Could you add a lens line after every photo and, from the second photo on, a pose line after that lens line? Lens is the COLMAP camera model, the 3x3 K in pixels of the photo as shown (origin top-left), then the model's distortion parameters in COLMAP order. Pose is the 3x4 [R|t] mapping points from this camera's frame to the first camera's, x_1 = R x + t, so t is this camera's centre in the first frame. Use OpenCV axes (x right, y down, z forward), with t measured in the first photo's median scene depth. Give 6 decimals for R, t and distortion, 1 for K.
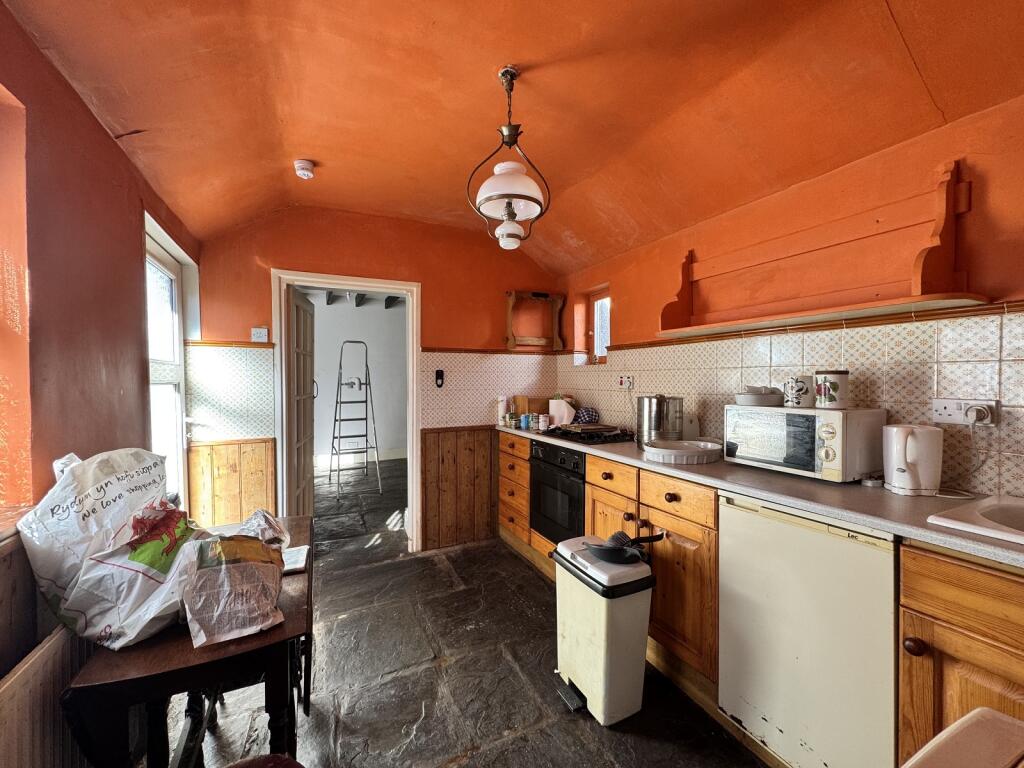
lens RADIAL K [[415.7, 0, 509.3], [0, 415.7, 383.8], [0, 0, 1]] dist [-0.002104, -0.000247]
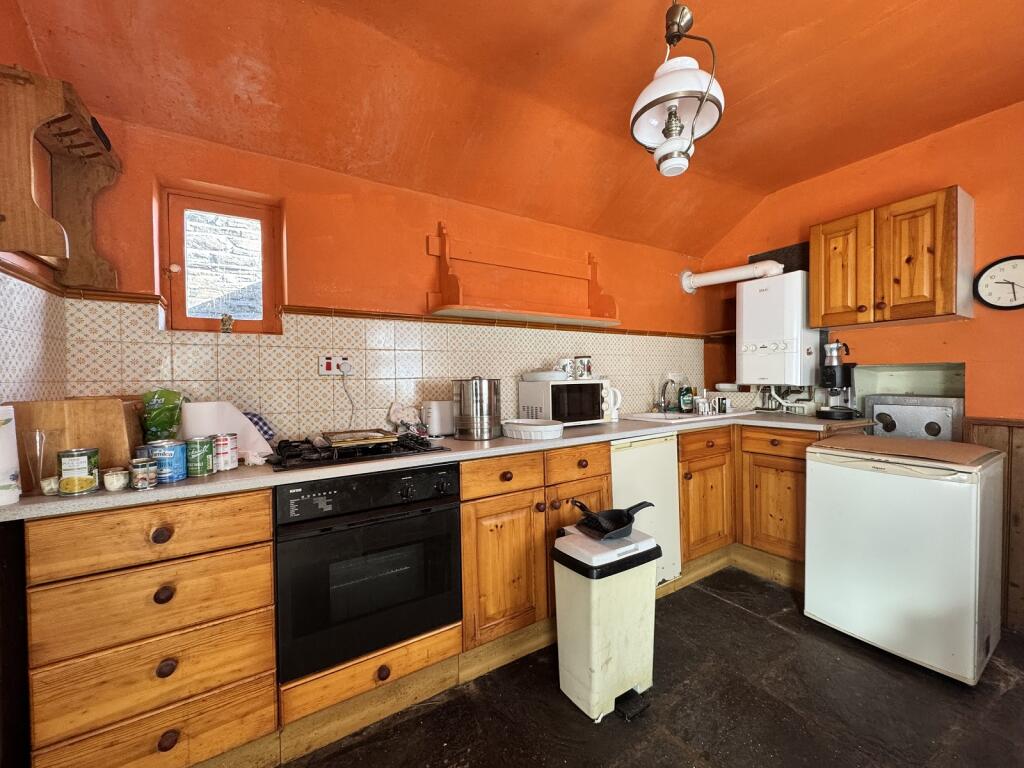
lens RADIAL K [[385.9, 0, 510.6], [0, 385.9, 387.1], [0, 0, 1]] dist [0.003091, 0.000167]
pose [[-0.085440, -0.064752, 0.994237, -0.362513], [0.000381, 0.997884, 0.065022, -0.007945], [-0.996343, 0.005934, -0.085234, 0.717817]]
